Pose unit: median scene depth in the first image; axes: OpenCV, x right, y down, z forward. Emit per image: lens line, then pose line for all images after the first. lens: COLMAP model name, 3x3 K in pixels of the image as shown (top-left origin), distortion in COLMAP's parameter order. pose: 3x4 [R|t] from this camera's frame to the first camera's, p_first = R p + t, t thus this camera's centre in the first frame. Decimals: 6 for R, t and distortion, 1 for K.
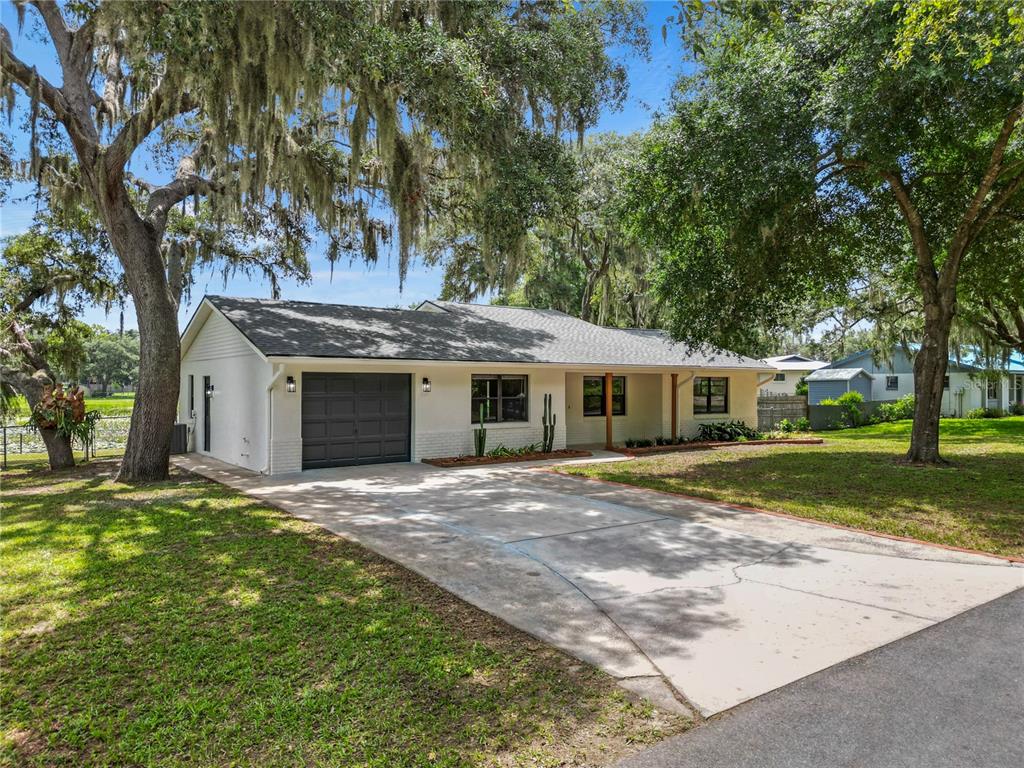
lens RADIAL K [[722.9, 0, 512.0], [0, 722.9, 384.0], [0, 0, 1]] dist [0.066785, -0.061157]
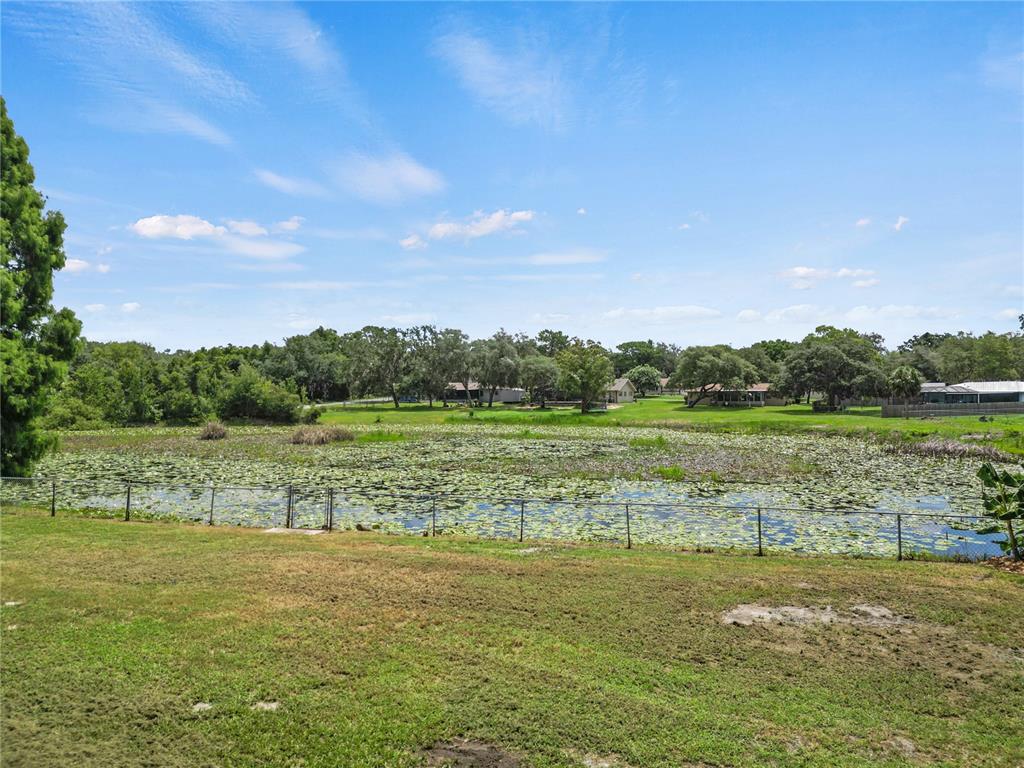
lens RADIAL K [[722.9, 0, 512.0], [0, 722.9, 384.0], [0, 0, 1]] dist [0.066785, -0.061157]
pose [[0.461083, -0.017293, -0.887189, 0.172250], [0.002000, 0.999828, -0.018449, -0.000038], [0.887355, 0.006732, 0.461038, 1.836459]]
